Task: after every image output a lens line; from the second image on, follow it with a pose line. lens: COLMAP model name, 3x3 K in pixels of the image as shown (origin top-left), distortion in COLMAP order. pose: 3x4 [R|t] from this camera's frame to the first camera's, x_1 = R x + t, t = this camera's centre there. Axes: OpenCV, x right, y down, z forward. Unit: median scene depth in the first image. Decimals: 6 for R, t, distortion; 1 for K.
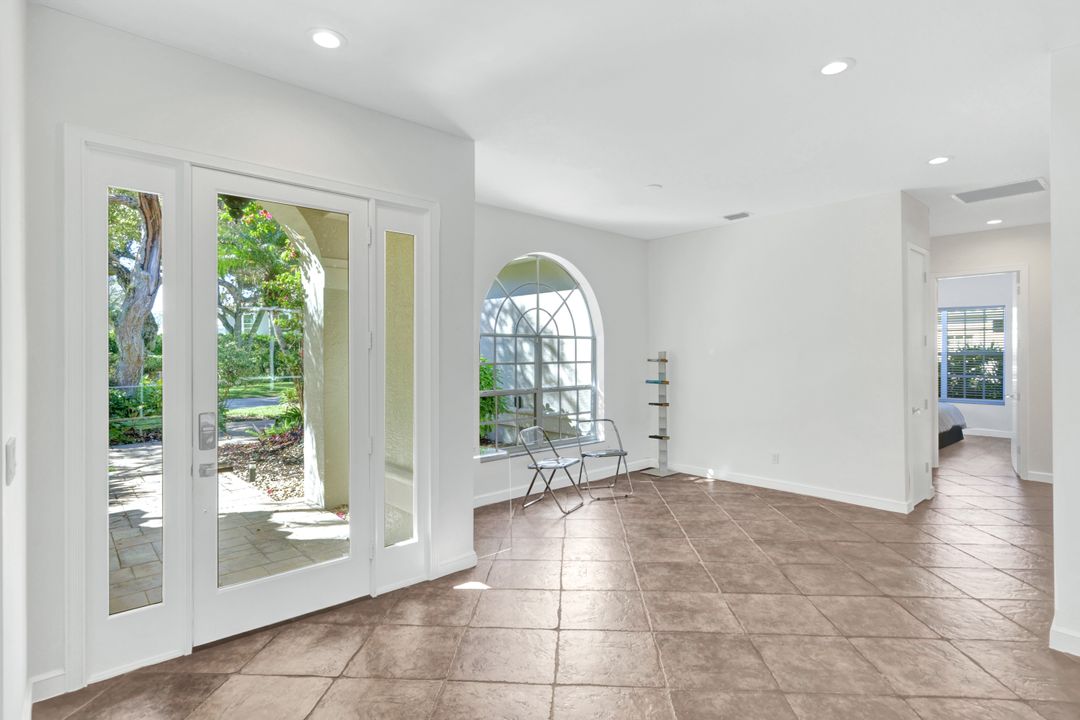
lens RADIAL K [[545.5, 0, 540.4], [0, 545.5, 358.7], [0, 0, 1]] dist [0.015780, -0.001671]
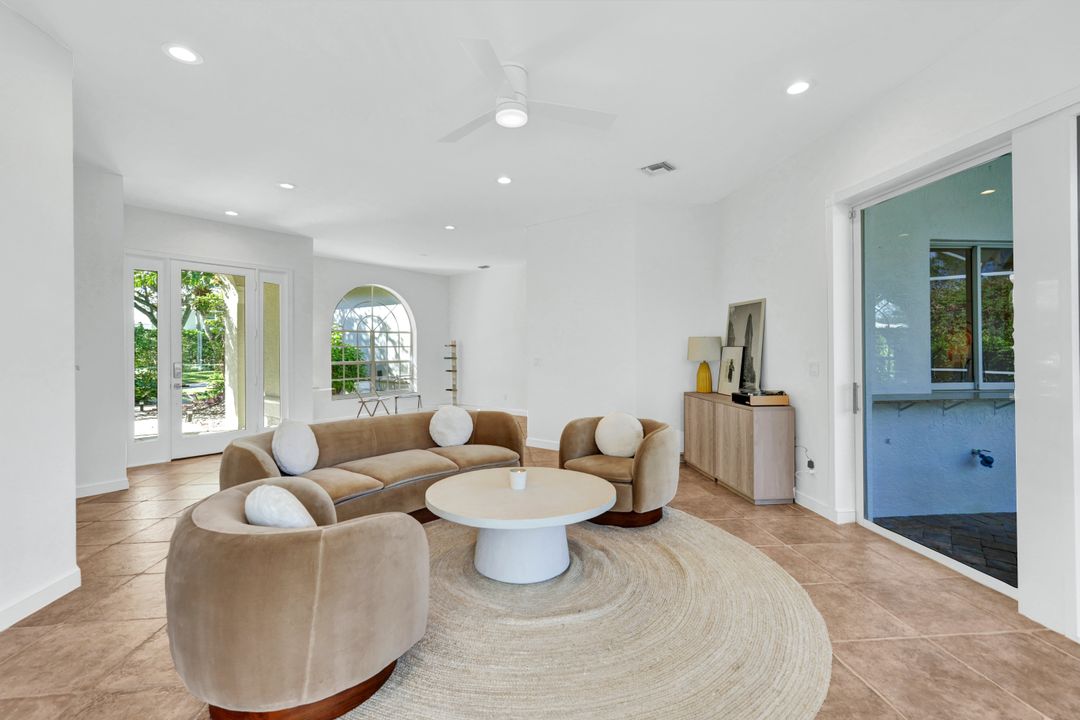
lens RADIAL K [[470.4, 0, 545.9], [0, 470.4, 344.7], [0, 0, 1]] dist [-0.002584, 0.001387]
pose [[0.983506, -0.003951, 0.180830, 0.250551], [0.006308, 0.999902, -0.012459, 0.021615], [-0.180763, 0.013394, 0.983435, -0.541586]]
